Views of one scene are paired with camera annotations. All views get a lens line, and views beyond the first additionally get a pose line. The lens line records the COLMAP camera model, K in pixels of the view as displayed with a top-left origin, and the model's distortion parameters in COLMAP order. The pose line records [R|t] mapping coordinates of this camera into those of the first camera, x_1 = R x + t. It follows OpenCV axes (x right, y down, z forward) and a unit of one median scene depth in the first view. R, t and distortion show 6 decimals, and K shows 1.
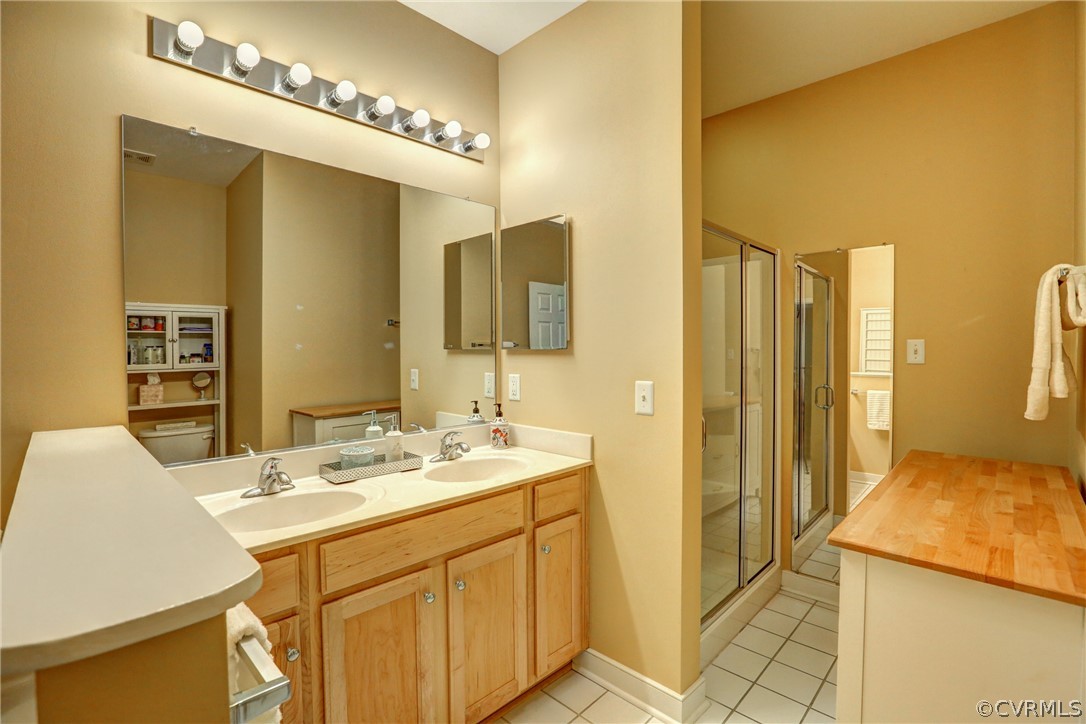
lens RADIAL K [[496.3, 0, 543.8], [0, 496.3, 358.9], [0, 0, 1]] dist [-0.056134, 0.020499]
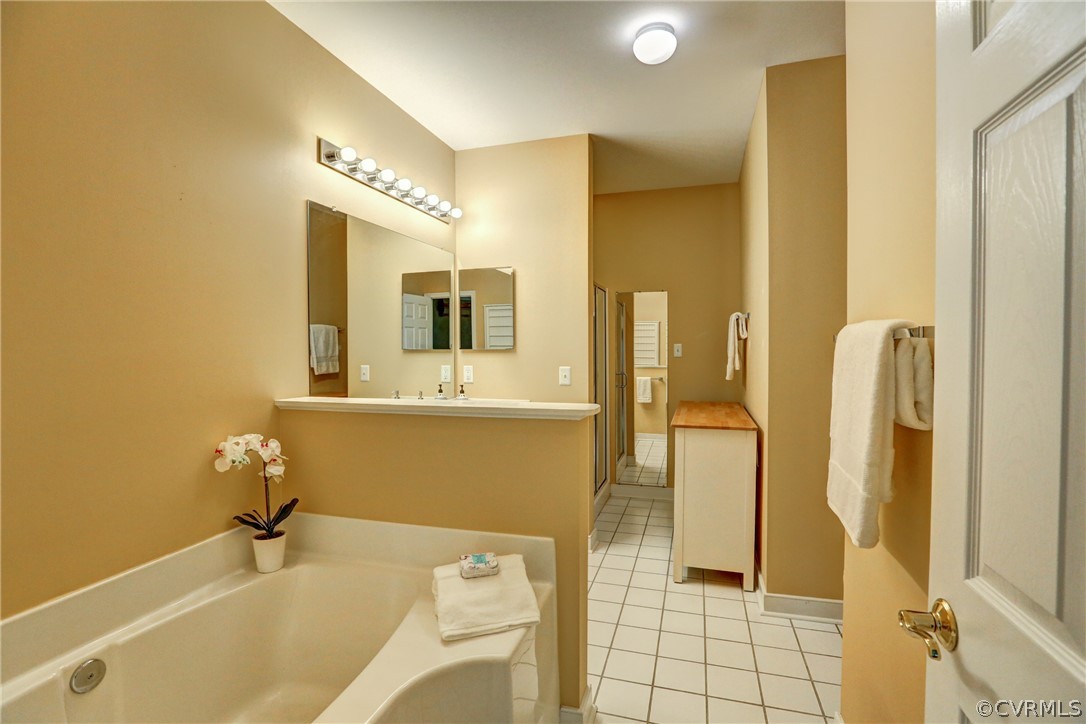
lens RADIAL K [[503.7, 0, 545.7], [0, 503.7, 360.1], [0, 0, 1]] dist [-0.039527, 0.021342]
pose [[0.891465, -0.010306, 0.452972, -0.568134], [0.010964, 0.999939, 0.001172, 0.014703], [-0.452957, 0.003922, 0.891524, -0.498940]]
